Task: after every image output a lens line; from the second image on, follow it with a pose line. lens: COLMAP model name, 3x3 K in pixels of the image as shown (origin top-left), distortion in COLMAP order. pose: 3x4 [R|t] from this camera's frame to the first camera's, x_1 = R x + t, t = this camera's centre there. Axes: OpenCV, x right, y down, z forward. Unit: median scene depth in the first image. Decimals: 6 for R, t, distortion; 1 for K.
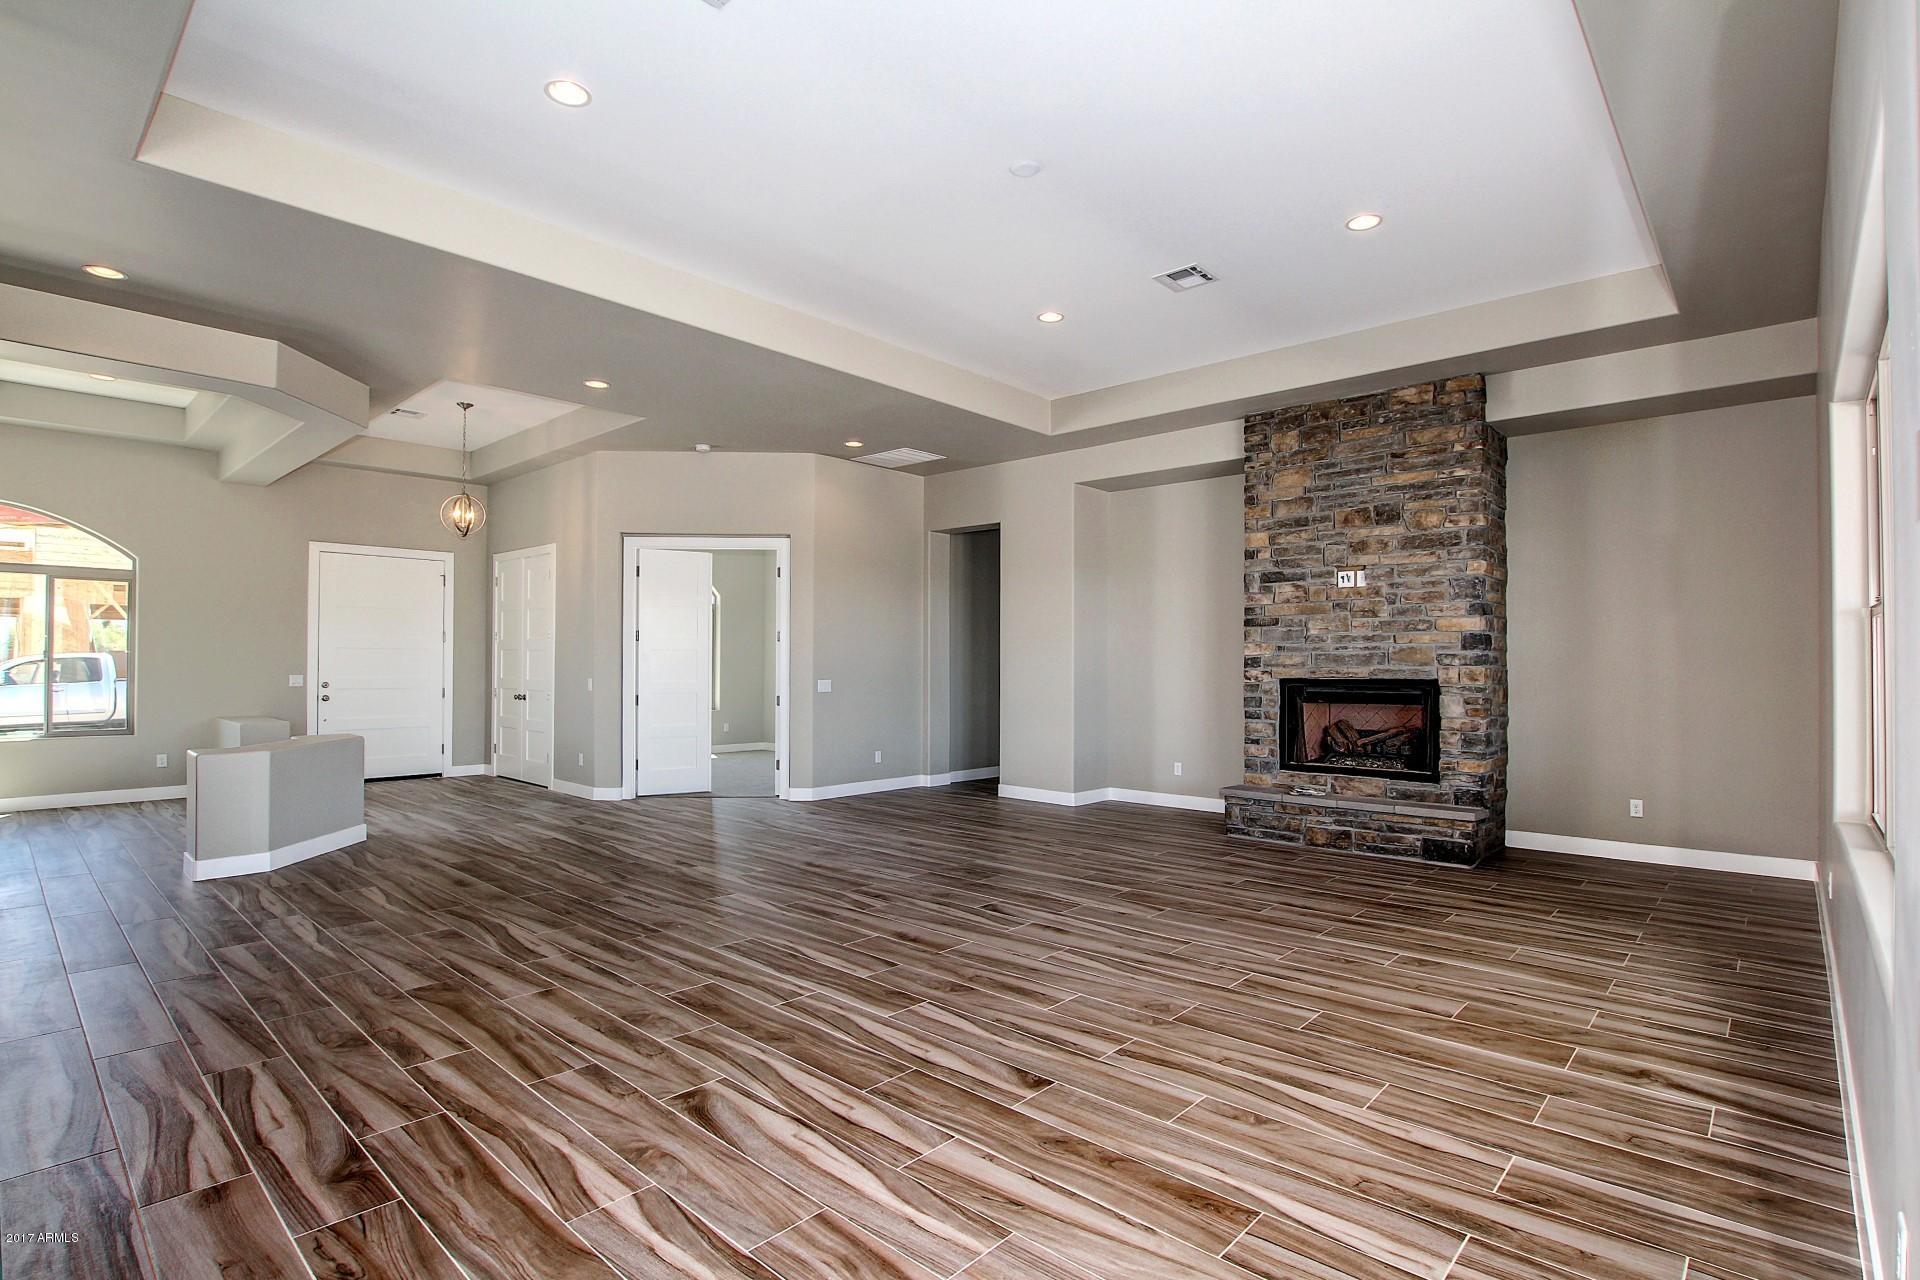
lens RADIAL K [[925.4, 0, 956.6], [0, 925.4, 649.6], [0, 0, 1]] dist [-0.036974, 0.000041]
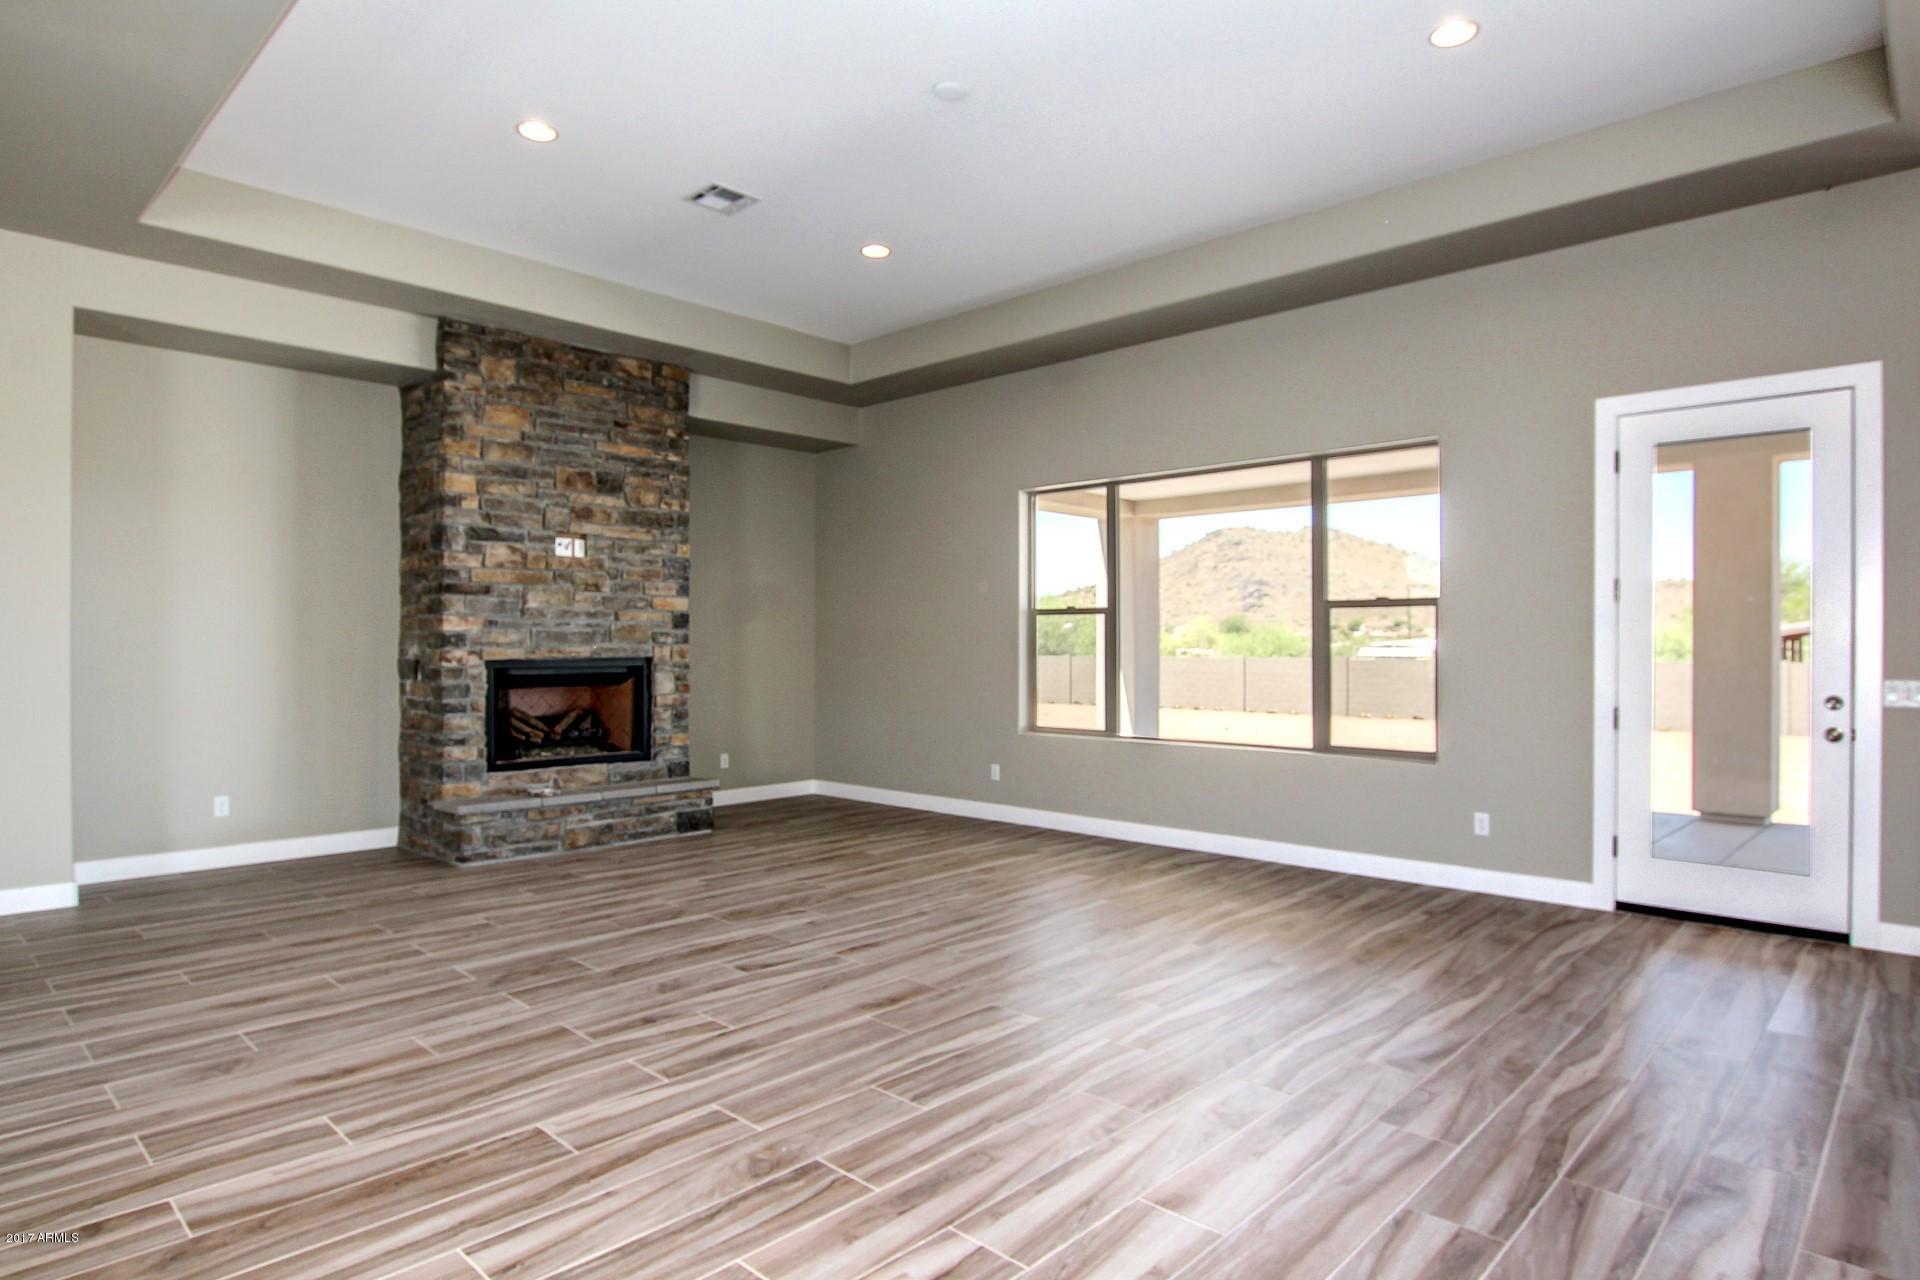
lens RADIAL K [[1062.8, 0, 958.4], [0, 1062.8, 642.1], [0, 0, 1]] dist [-0.025914, -0.000774]
pose [[0.023486, -0.000315, 0.999724, -0.624839], [-0.014802, 0.999890, 0.000662, 0.009635], [-0.999615, -0.014814, 0.023479, 0.623871]]
